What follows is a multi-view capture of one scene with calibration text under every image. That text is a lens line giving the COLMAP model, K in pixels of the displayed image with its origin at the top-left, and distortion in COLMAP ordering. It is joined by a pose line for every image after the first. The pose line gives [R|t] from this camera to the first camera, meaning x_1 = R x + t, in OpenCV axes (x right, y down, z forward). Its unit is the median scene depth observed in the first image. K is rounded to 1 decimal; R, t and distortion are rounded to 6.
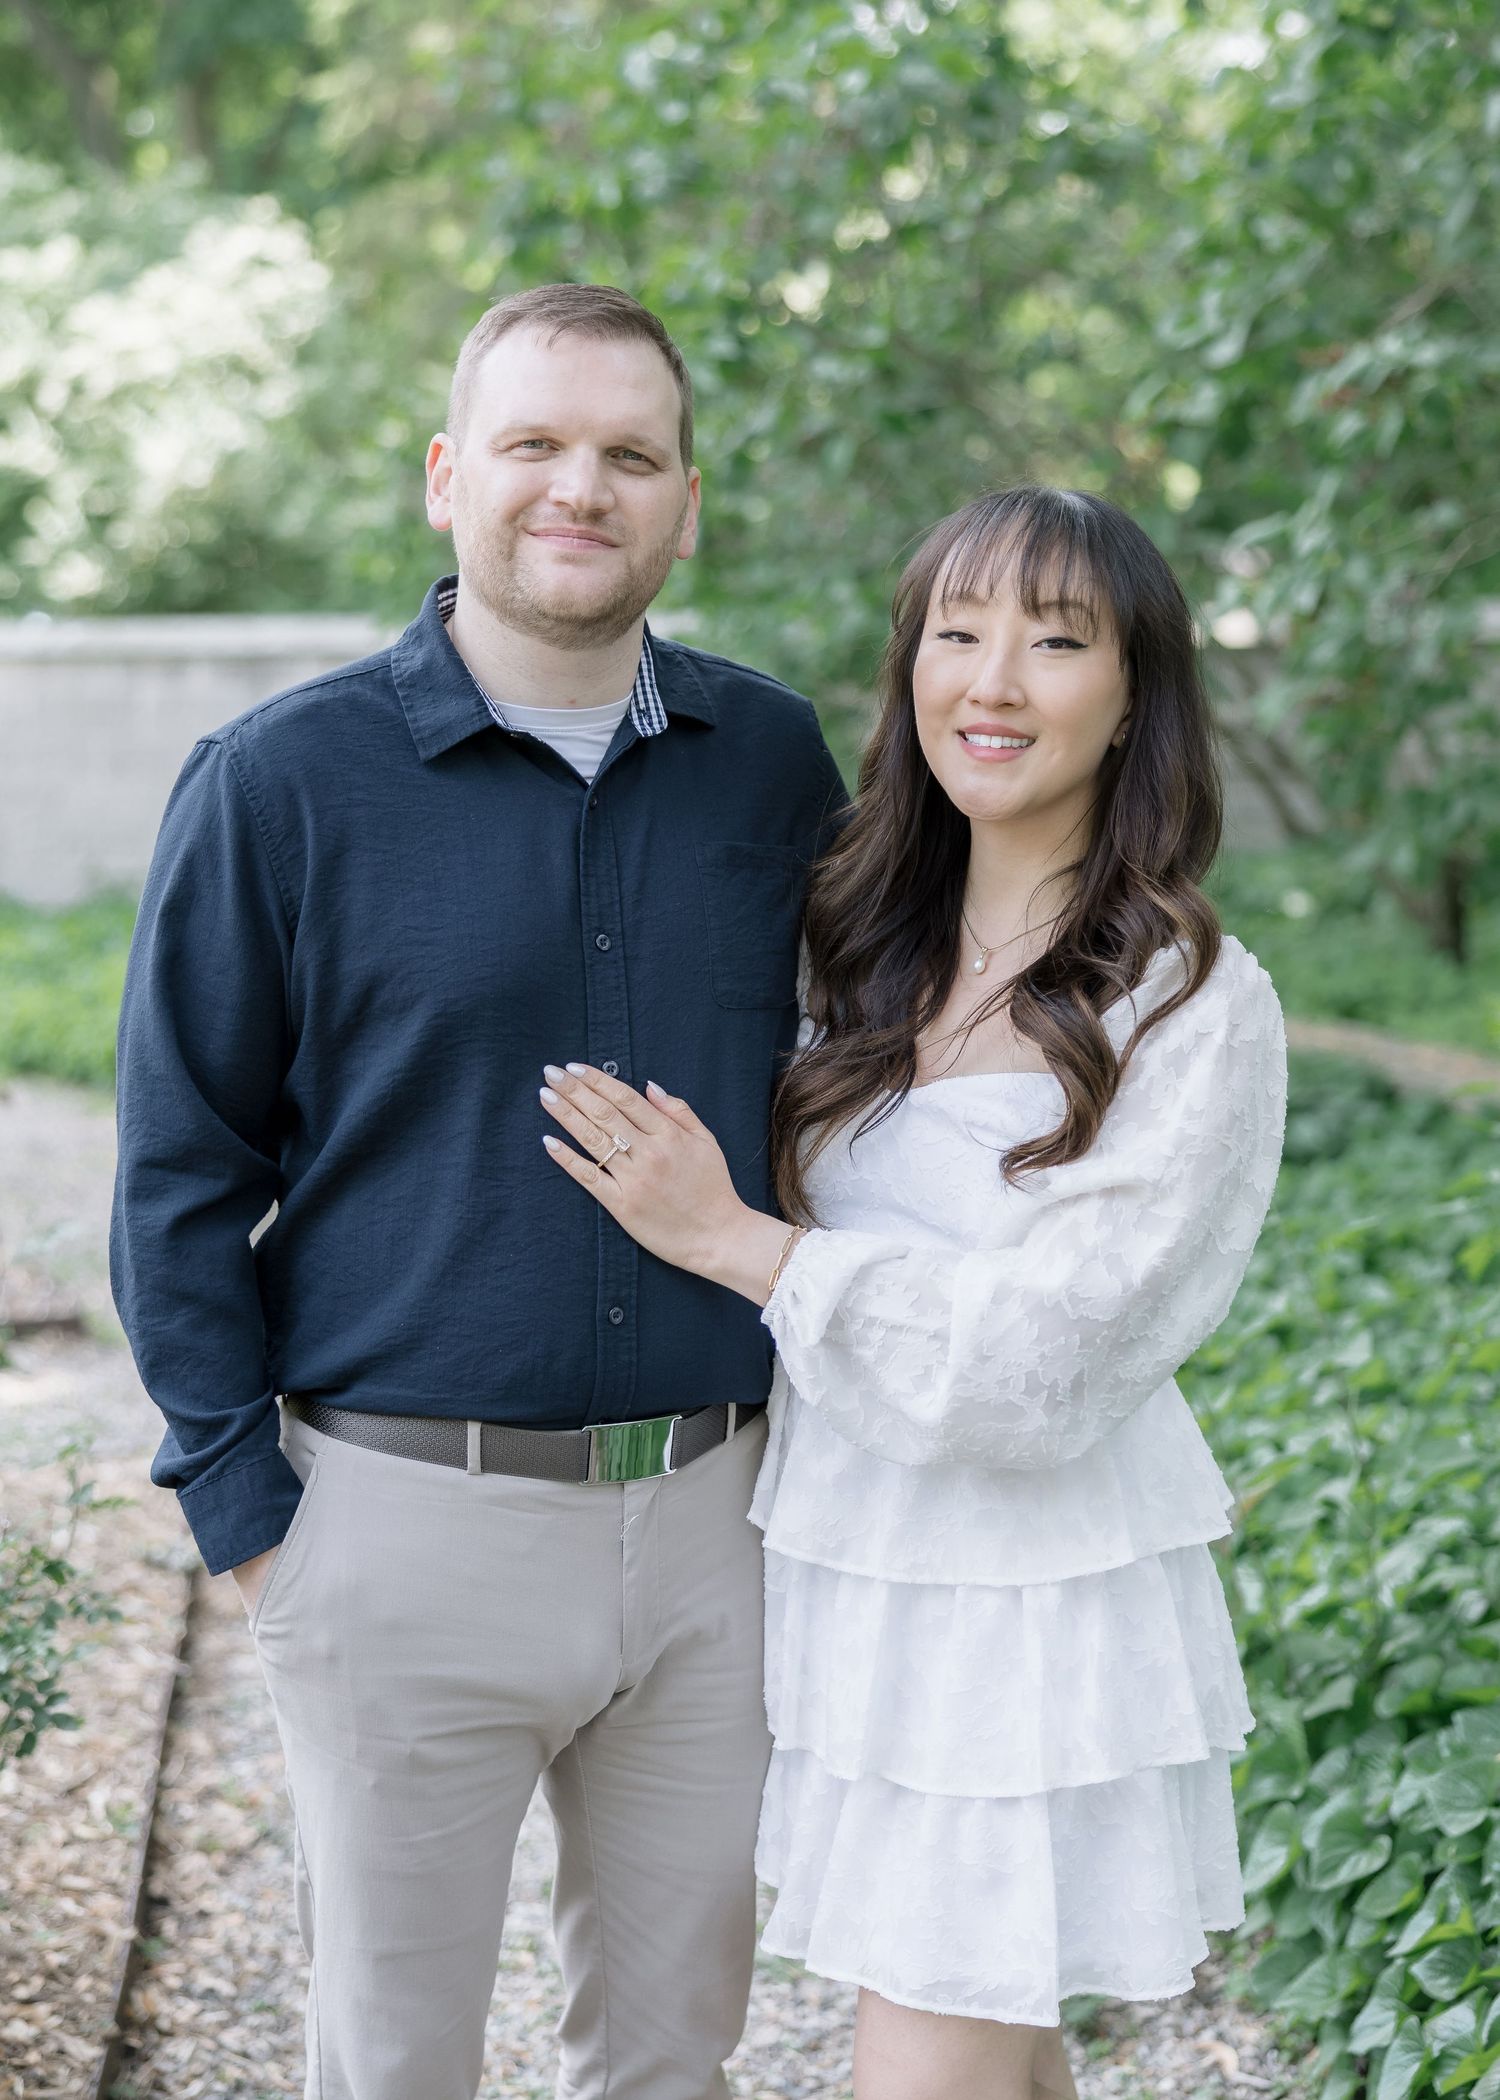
lens RADIAL K [[3462.1, 0, 736.5], [0, 3462.1, 1063.4], [0, 0, 1]] dist [0.088304, 0.000000]
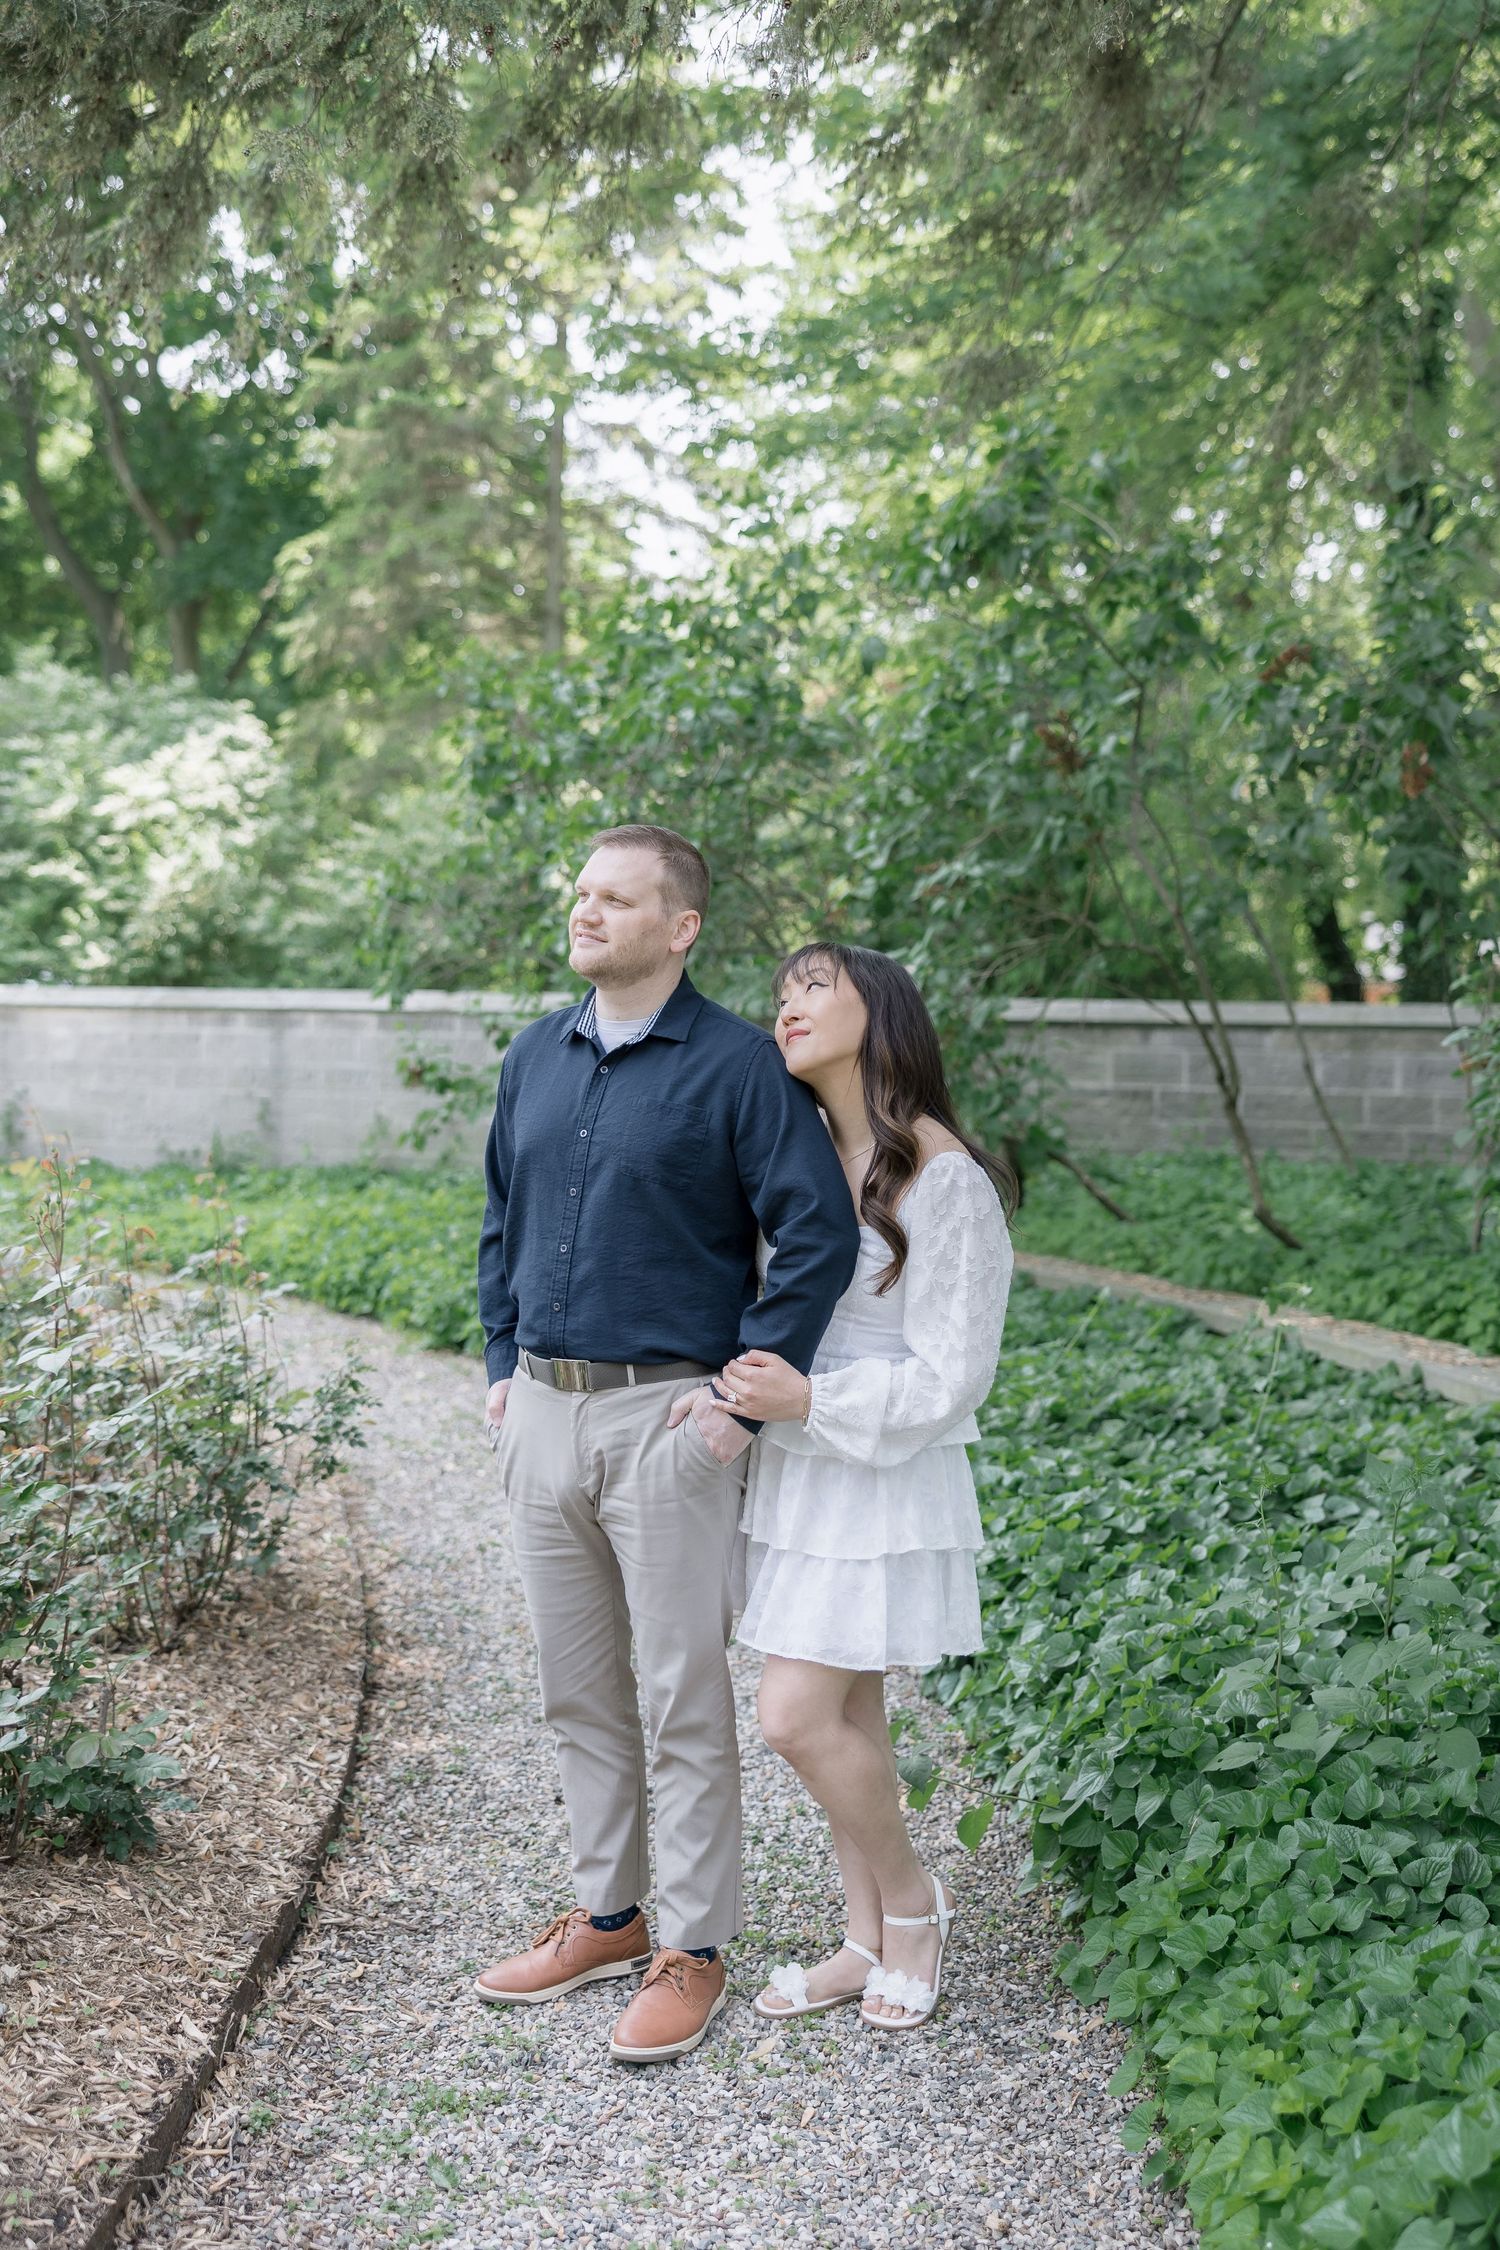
lens RADIAL K [[2487.6, 0, 736.4], [0, 2487.6, 1119.6], [0, 0, 1]] dist [0.020540, 0.000000]
pose [[0.997077, 0.025795, 0.071924, -0.014430], [-0.019915, 0.996491, -0.081296, 0.021852], [-0.073768, 0.079626, 0.994092, -0.151545]]
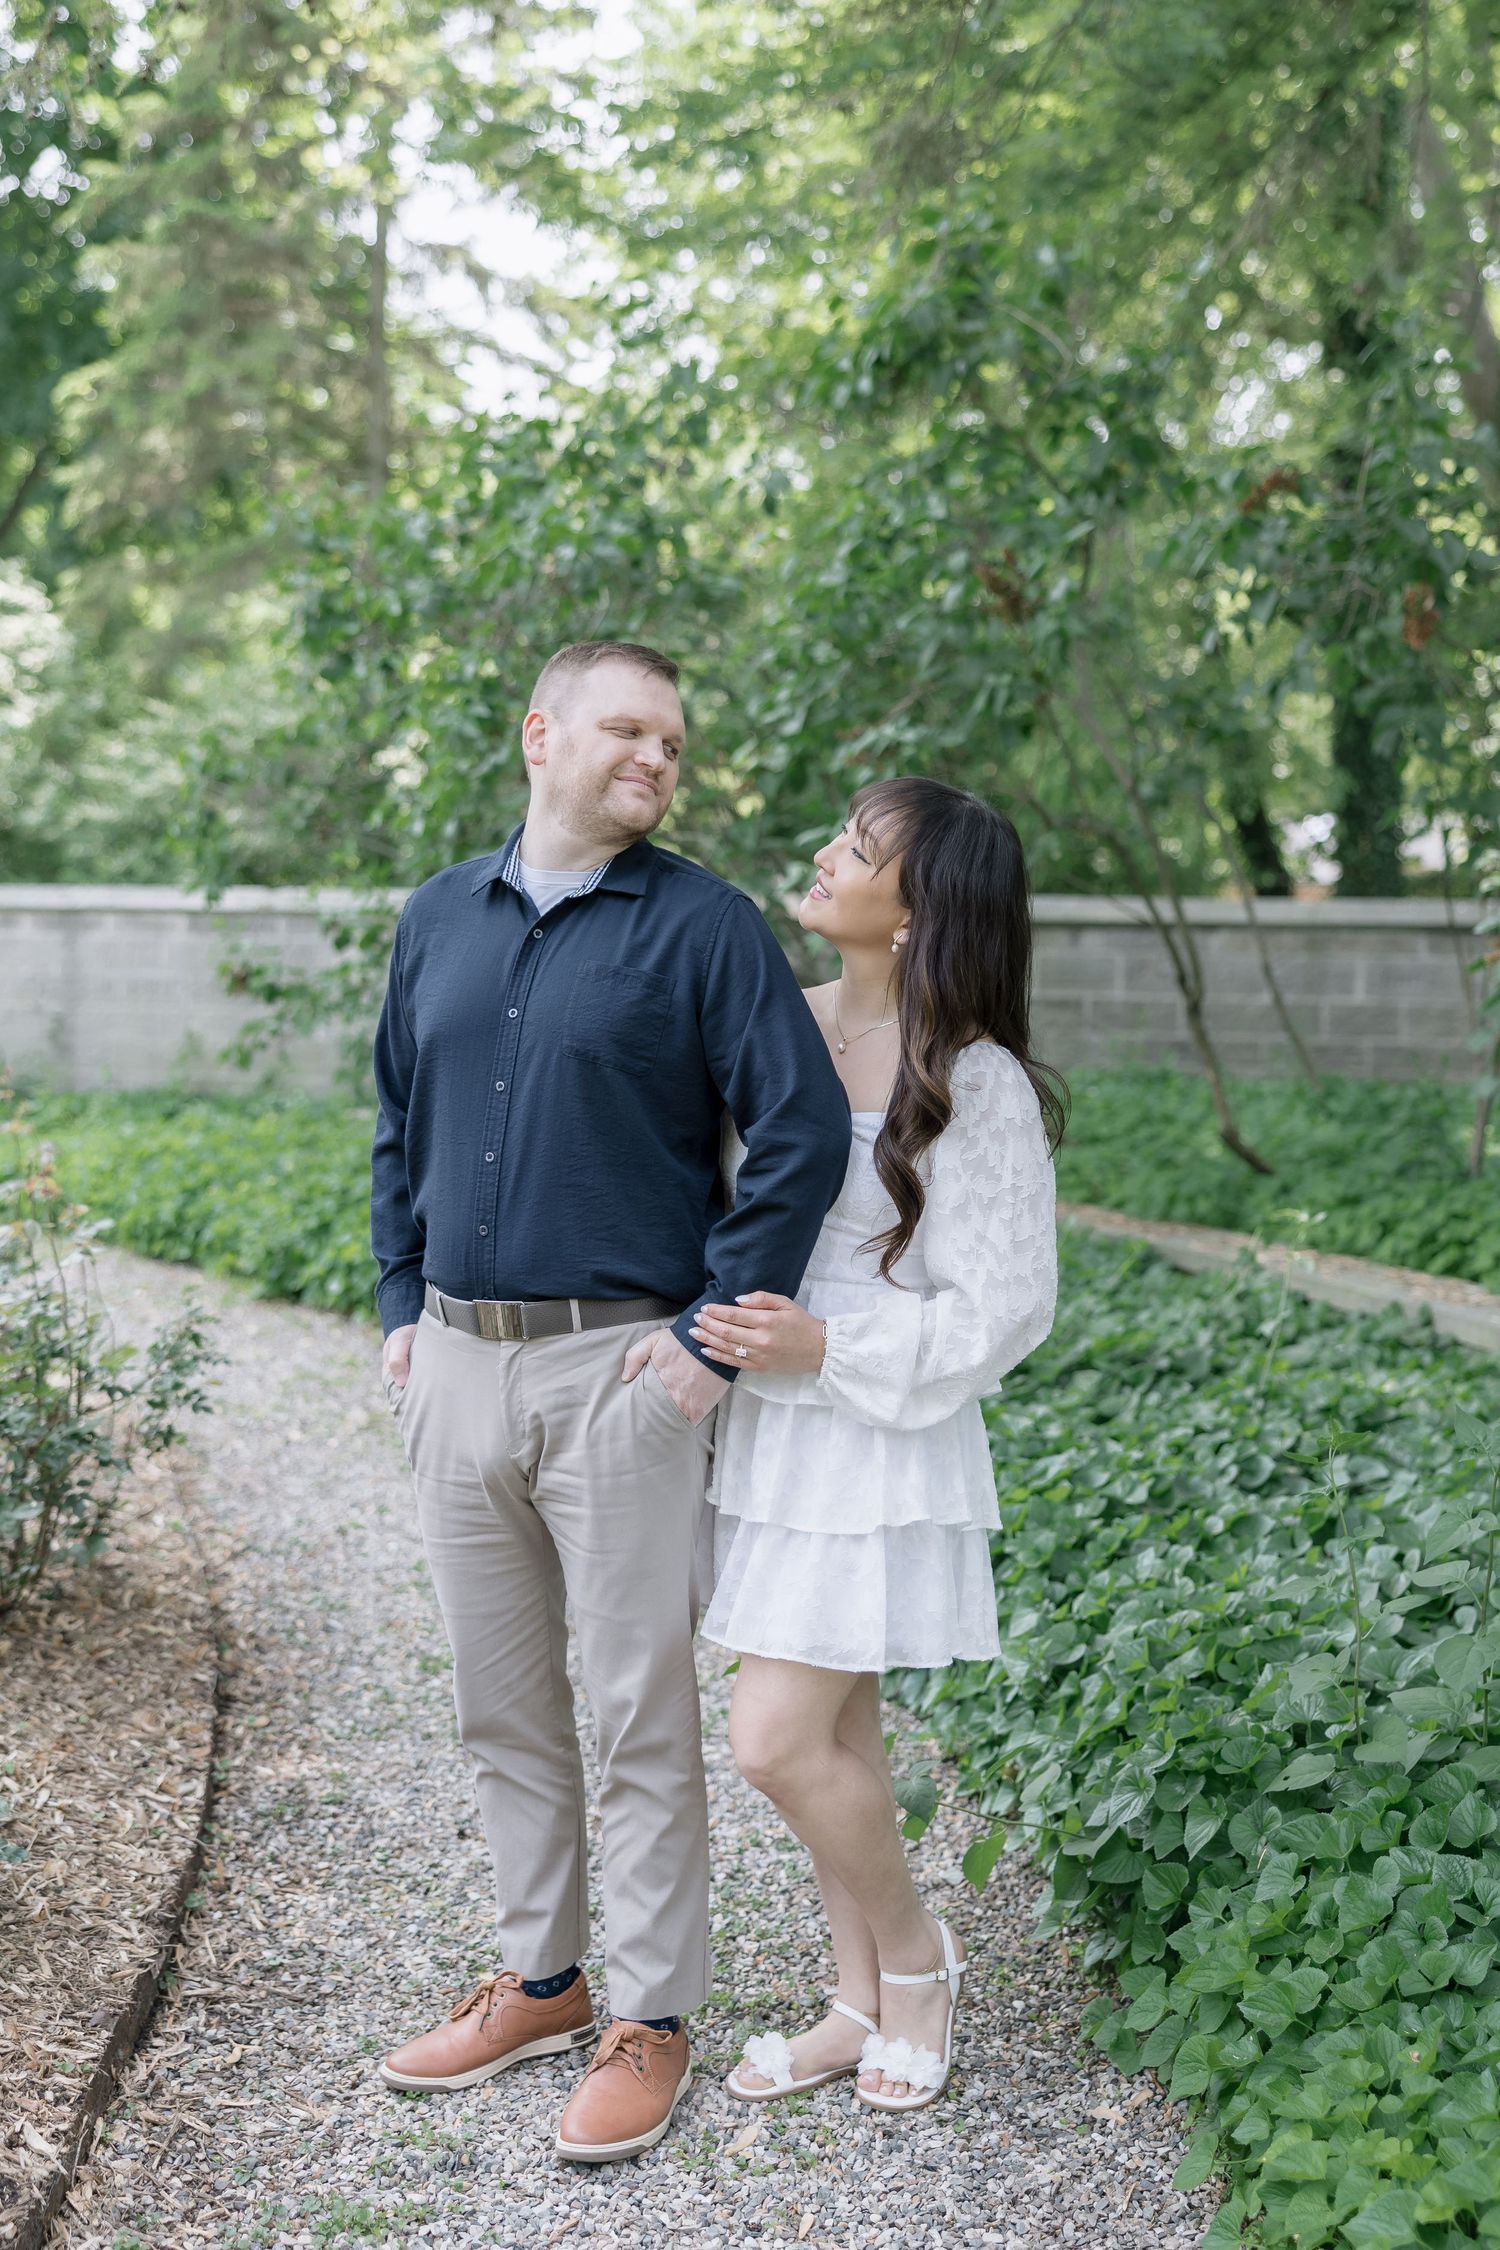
lens RADIAL K [[2805.4, 0, 761.2], [0, 2805.4, 1122.6], [0, 0, 1]] dist [0.021411, 0.000000]
pose [[0.990824, 0.018361, 0.133906, -0.021037], [-0.011312, 0.998519, -0.053213, 0.023161], [-0.134685, 0.051210, 0.989564, -0.131490]]
